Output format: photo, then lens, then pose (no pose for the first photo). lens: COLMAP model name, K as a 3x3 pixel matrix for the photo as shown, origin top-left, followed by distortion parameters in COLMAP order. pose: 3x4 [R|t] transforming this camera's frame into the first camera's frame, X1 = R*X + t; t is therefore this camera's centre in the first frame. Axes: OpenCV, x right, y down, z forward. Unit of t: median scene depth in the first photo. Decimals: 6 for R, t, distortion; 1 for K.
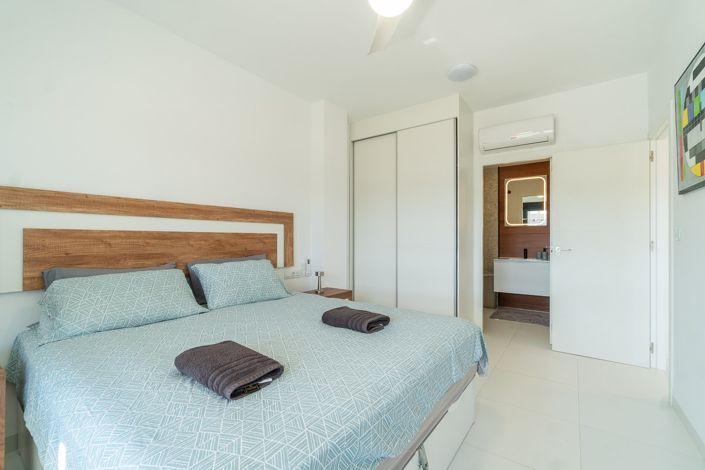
lens RADIAL K [[306.2, 0, 352.4], [0, 306.2, 236.8], [0, 0, 1]] dist [0.002276, 0.001313]
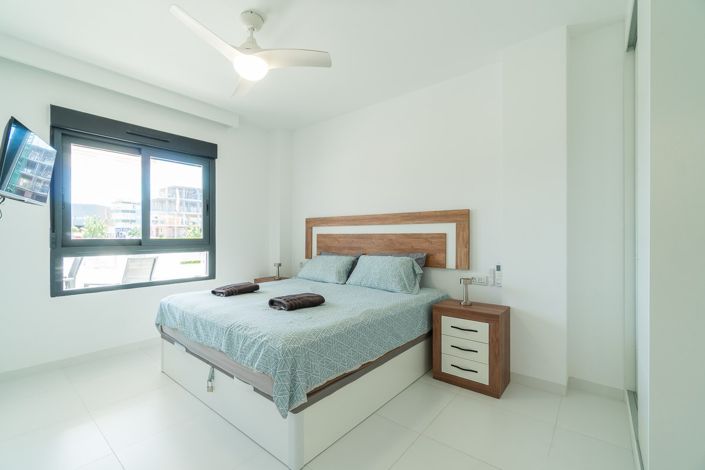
lens RADIAL K [[306.2, 0, 339.9], [0, 306.2, 236.2], [0, 0, 1]] dist [0.002276, 0.001313]
pose [[-0.066048, -0.009230, -0.997774, 0.819458], [0.003169, 0.999950, -0.009460, 0.008498], [0.997811, -0.003787, -0.066015, 0.807620]]
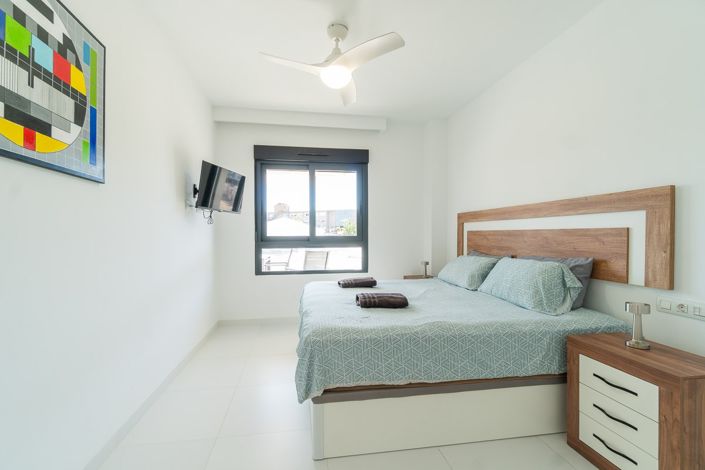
lens RADIAL K [[306.2, 0, 343.5], [0, 306.2, 237.0], [0, 0, 1]] dist [0.002276, 0.001313]
pose [[-0.705444, -0.000070, -0.708765, 0.638682], [-0.000439, 1.000000, 0.000338, 0.009309], [0.708765, 0.000550, -0.705444, 1.139272]]
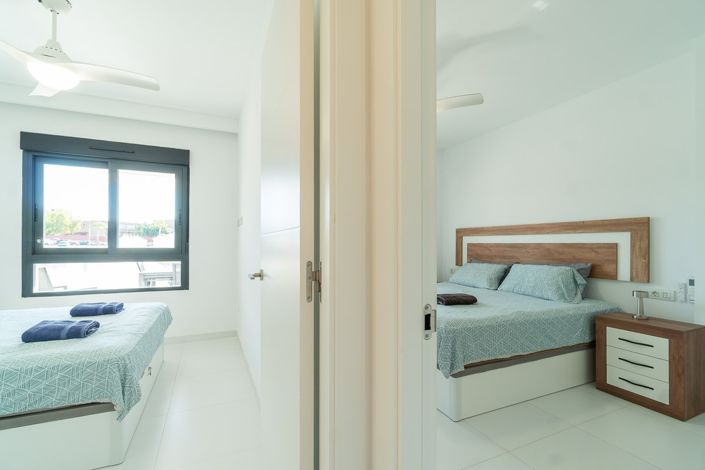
lens RADIAL K [[306.2, 0, 338.1], [0, 306.2, 242.8], [0, 0, 1]] dist [0.002276, 0.001313]
pose [[-0.503827, -0.013016, -0.863706, 1.067343], [-0.003131, 0.999907, -0.013243, 0.004743], [0.863799, -0.003968, -0.503822, 0.821281]]
